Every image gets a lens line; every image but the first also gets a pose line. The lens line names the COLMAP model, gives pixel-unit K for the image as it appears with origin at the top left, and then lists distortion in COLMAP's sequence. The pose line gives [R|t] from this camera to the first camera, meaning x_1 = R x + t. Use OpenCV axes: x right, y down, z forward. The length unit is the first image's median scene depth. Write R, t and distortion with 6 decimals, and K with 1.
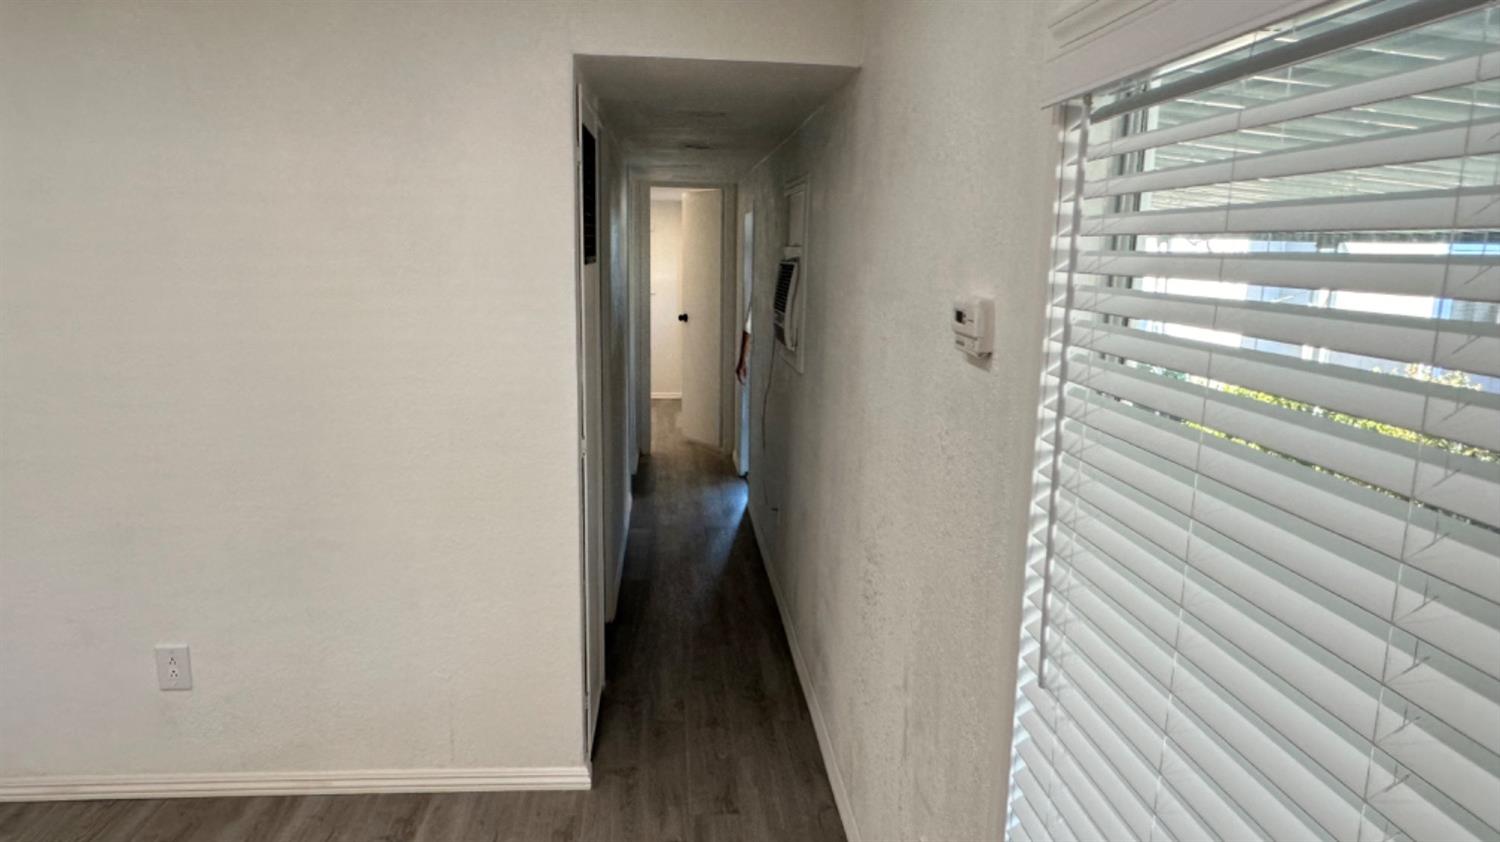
lens RADIAL K [[985.9, 0, 750.0], [0, 985.9, 421.0], [0, 0, 1]] dist [-0.005156, 0.001304]
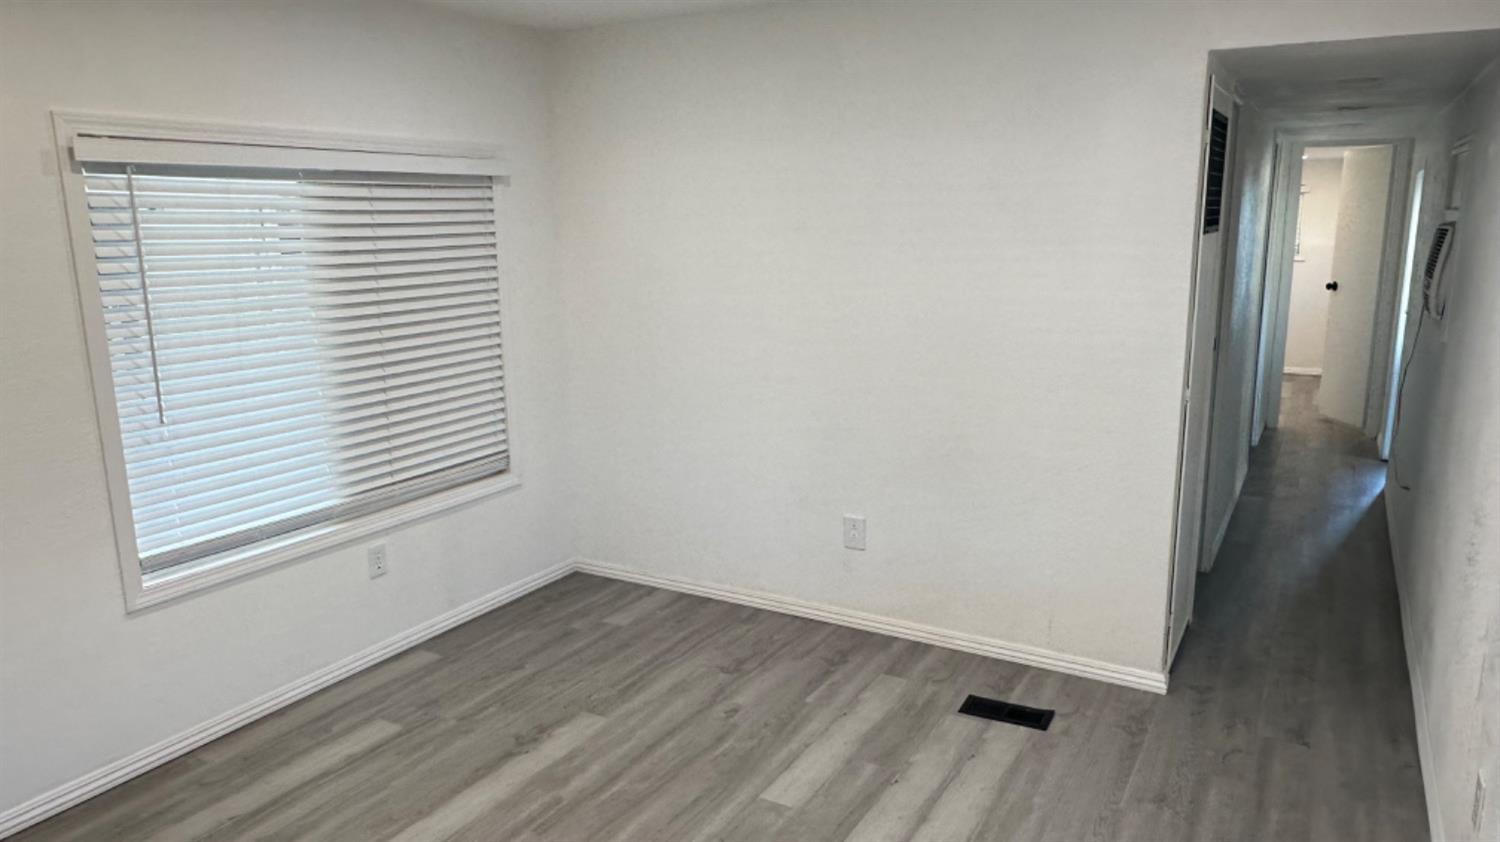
lens RADIAL K [[995.7, 0, 750.0], [0, 995.7, 421.0], [0, 0, 1]] dist [0.009714, 0.000904]
pose [[0.819527, 0.090857, -0.565792, 0.055385], [-0.073691, 0.995862, 0.053181, 0.024552], [0.568282, -0.001889, 0.822831, -0.181593]]
